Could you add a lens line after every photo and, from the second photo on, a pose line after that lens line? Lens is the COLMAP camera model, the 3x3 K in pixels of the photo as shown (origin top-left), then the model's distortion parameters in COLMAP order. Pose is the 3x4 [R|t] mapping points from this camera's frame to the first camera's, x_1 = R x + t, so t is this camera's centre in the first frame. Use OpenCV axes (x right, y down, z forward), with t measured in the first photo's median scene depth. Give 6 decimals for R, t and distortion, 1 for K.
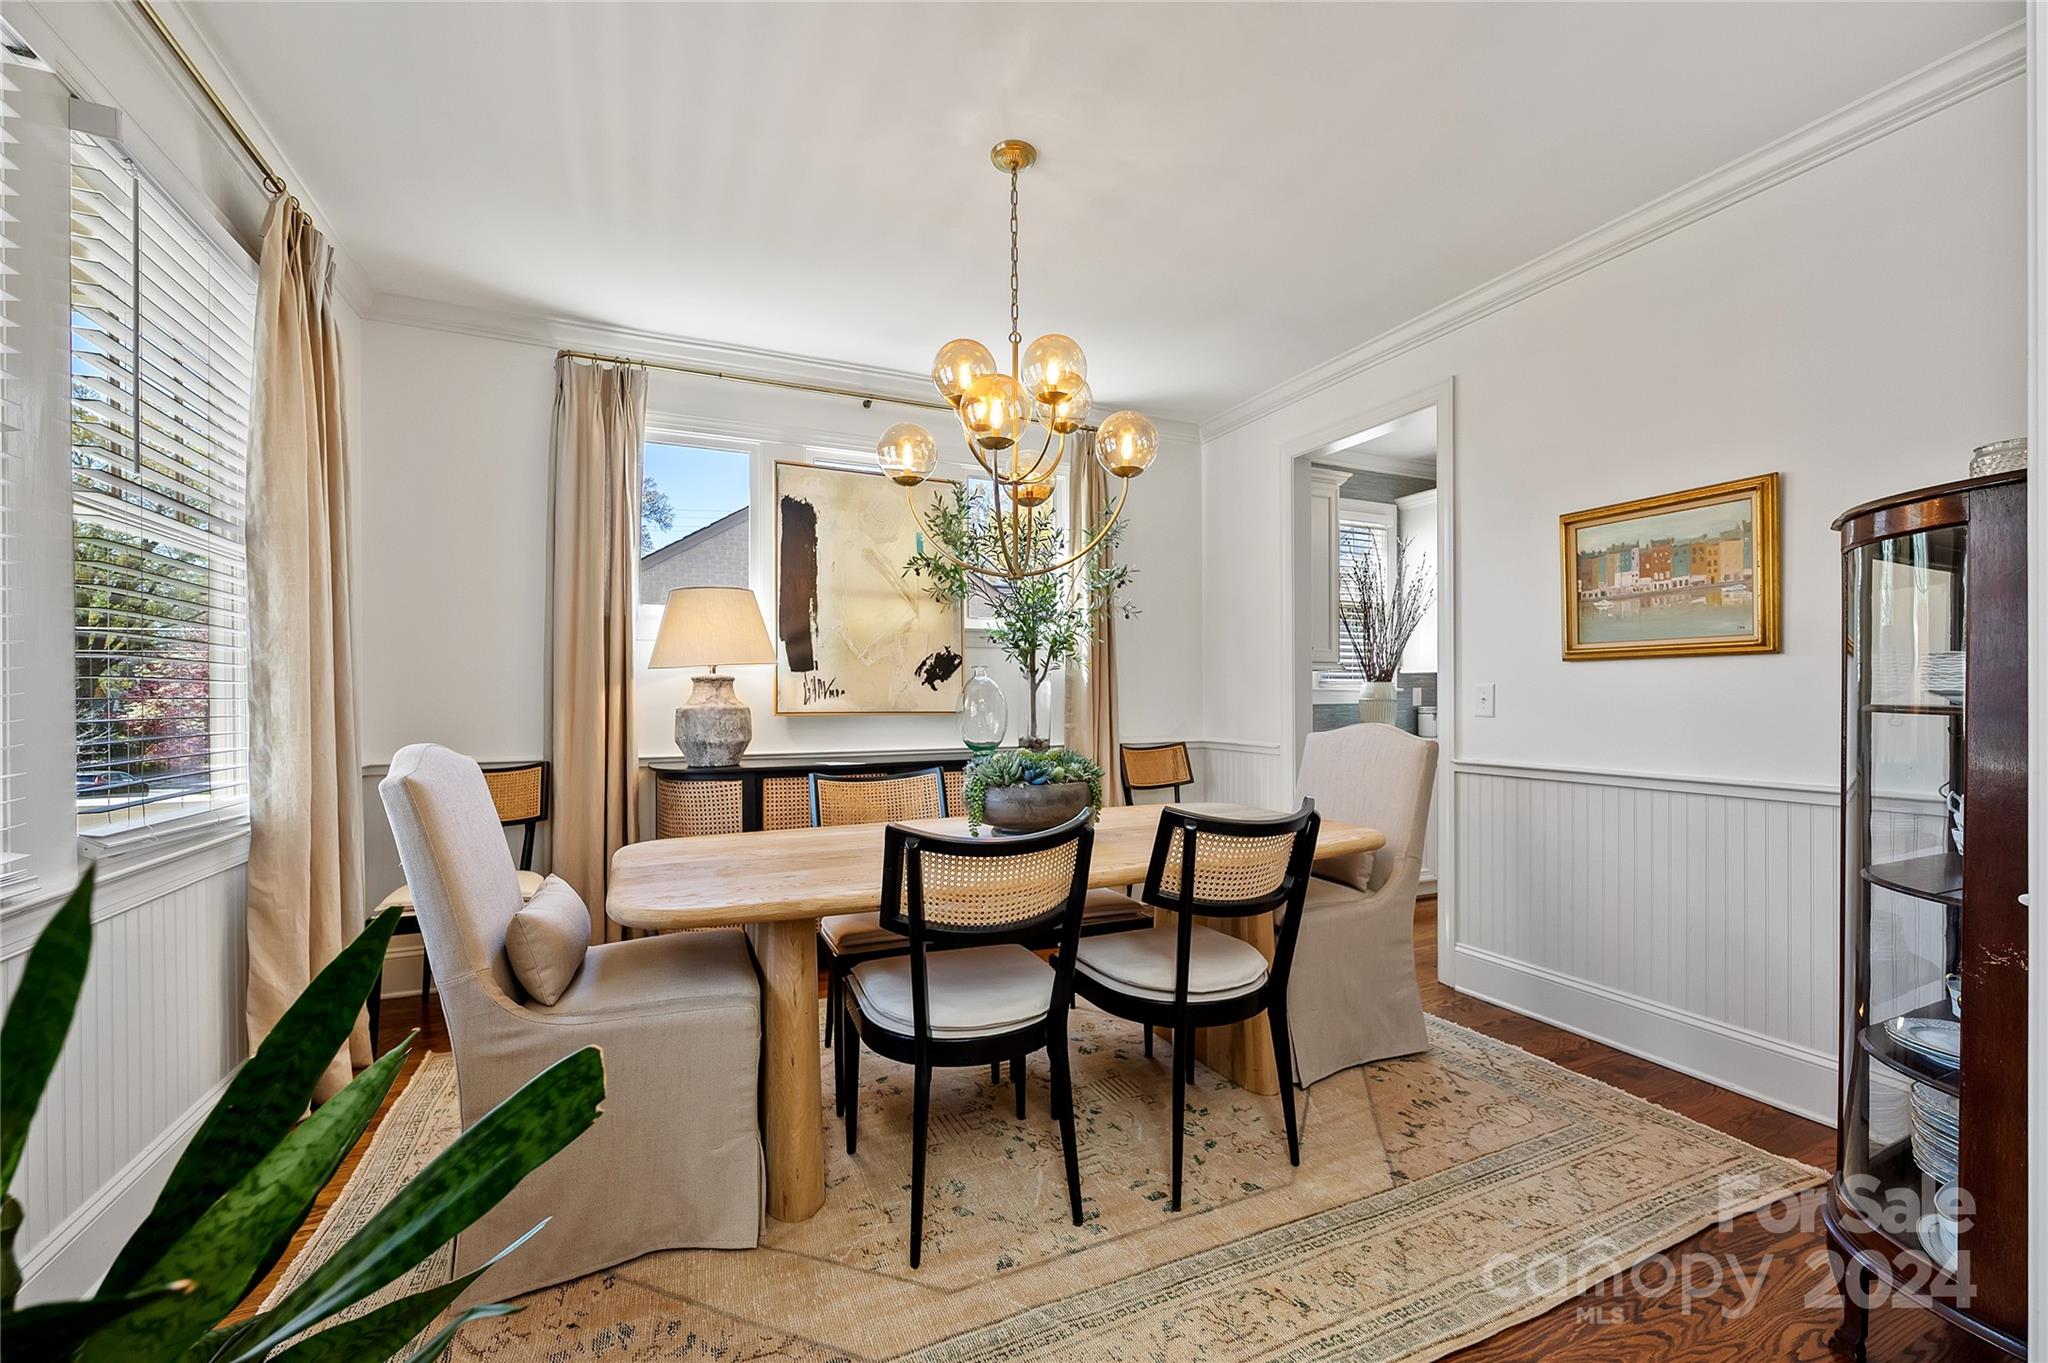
lens RADIAL K [[830.8, 0, 1021.0], [0, 830.8, 696.8], [0, 0, 1]] dist [0.003421, -0.000930]
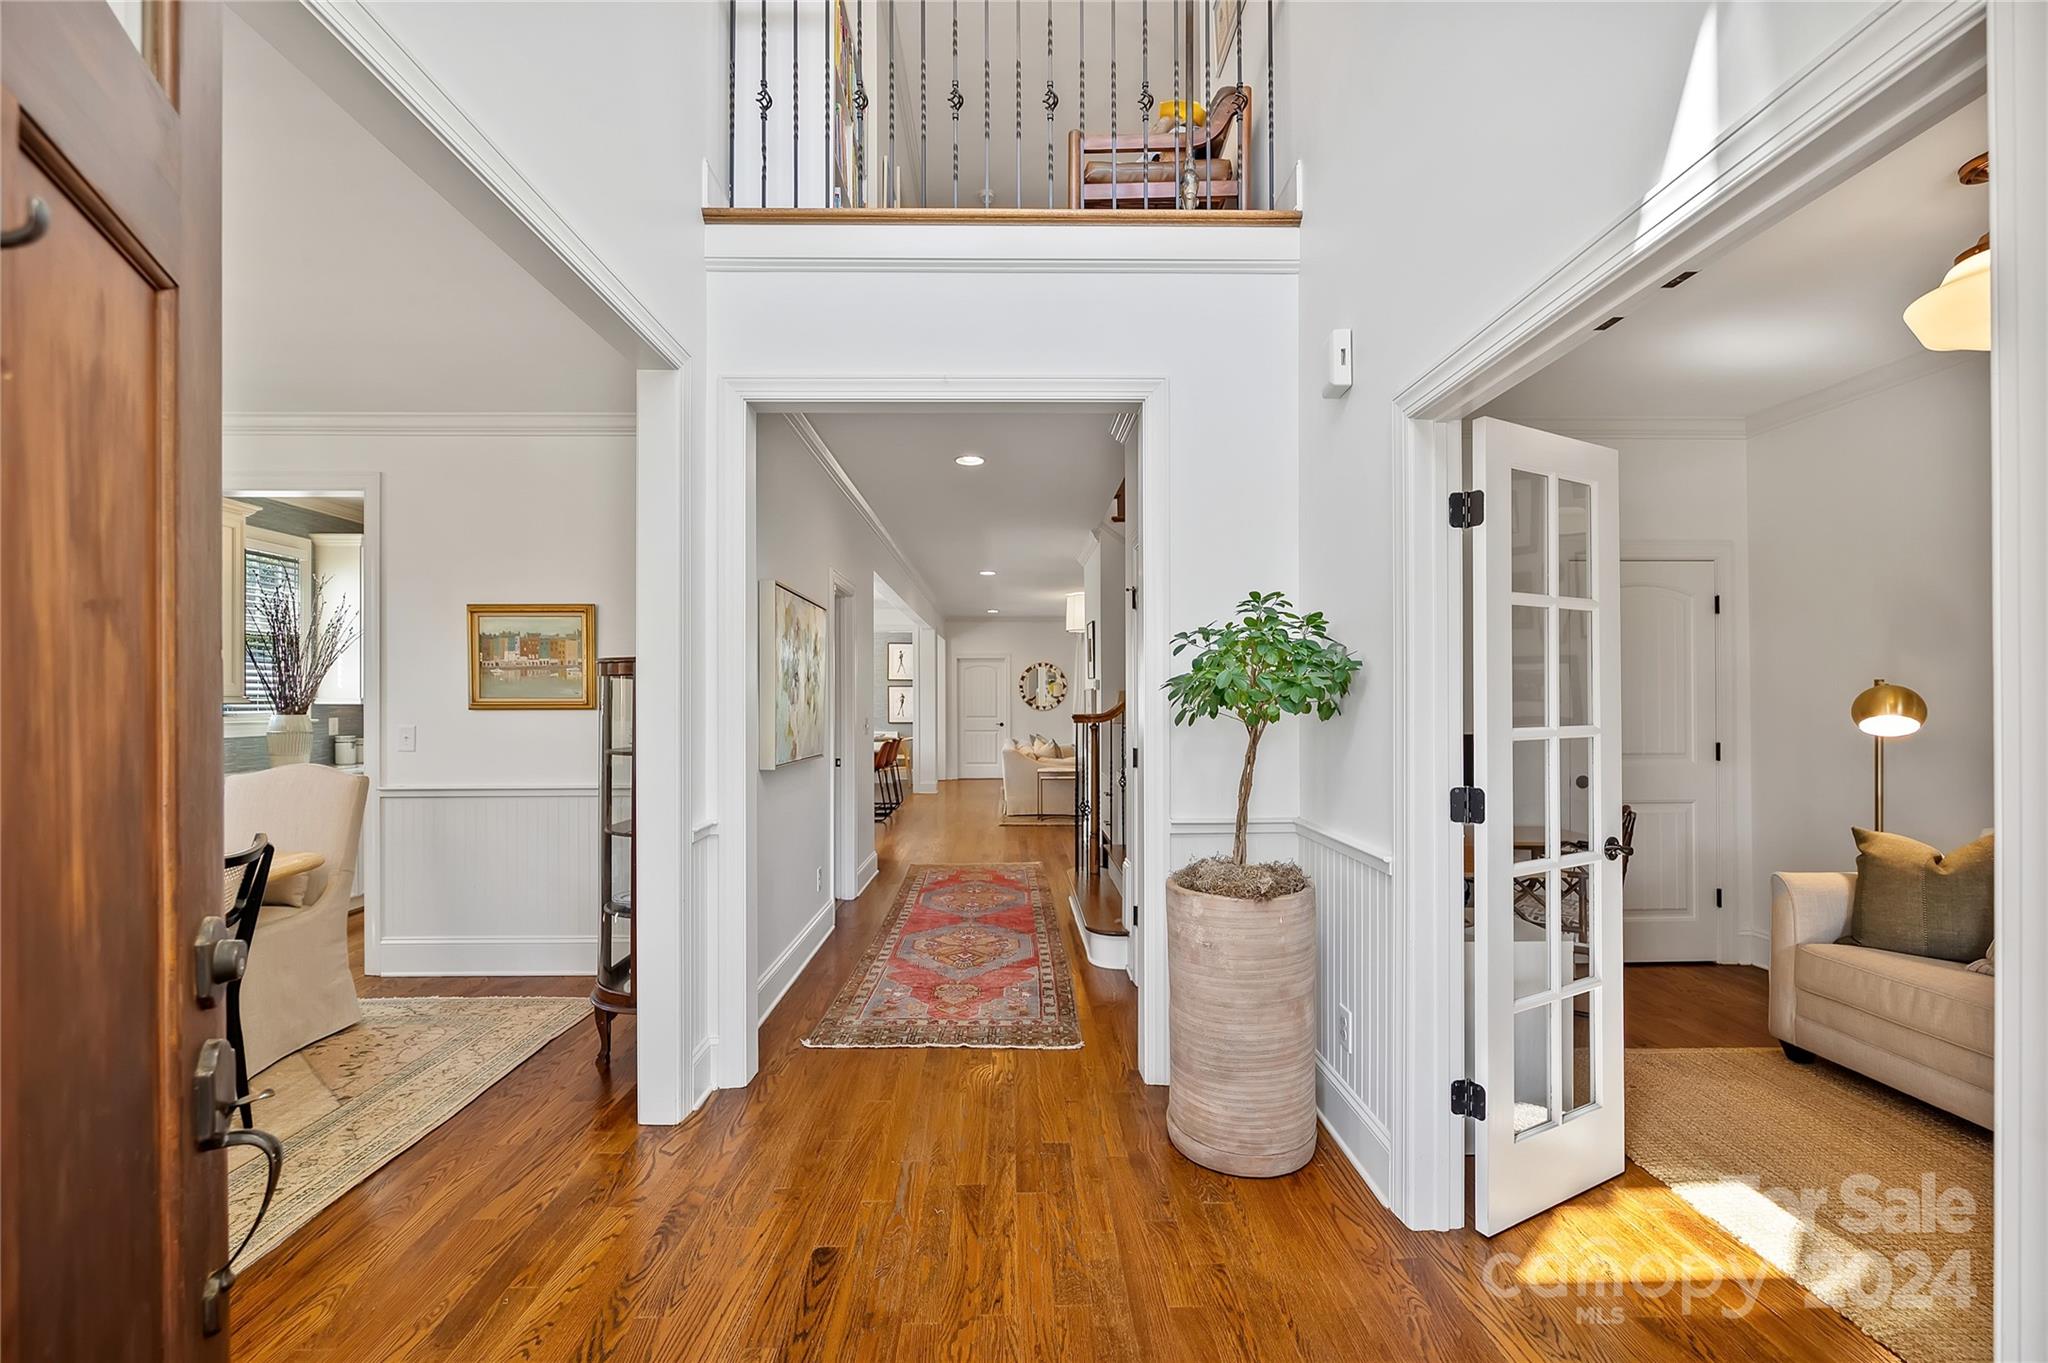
lens RADIAL K [[830.8, 0, 1017.6], [0, 830.8, 696.1], [0, 0, 1]] dist [0.003421, -0.000930]
pose [[0.408552, 0.004130, 0.912725, -0.241293], [0.004138, 0.999971, -0.006377, -0.052870], [-0.912725, 0.006382, 0.408524, -0.401084]]
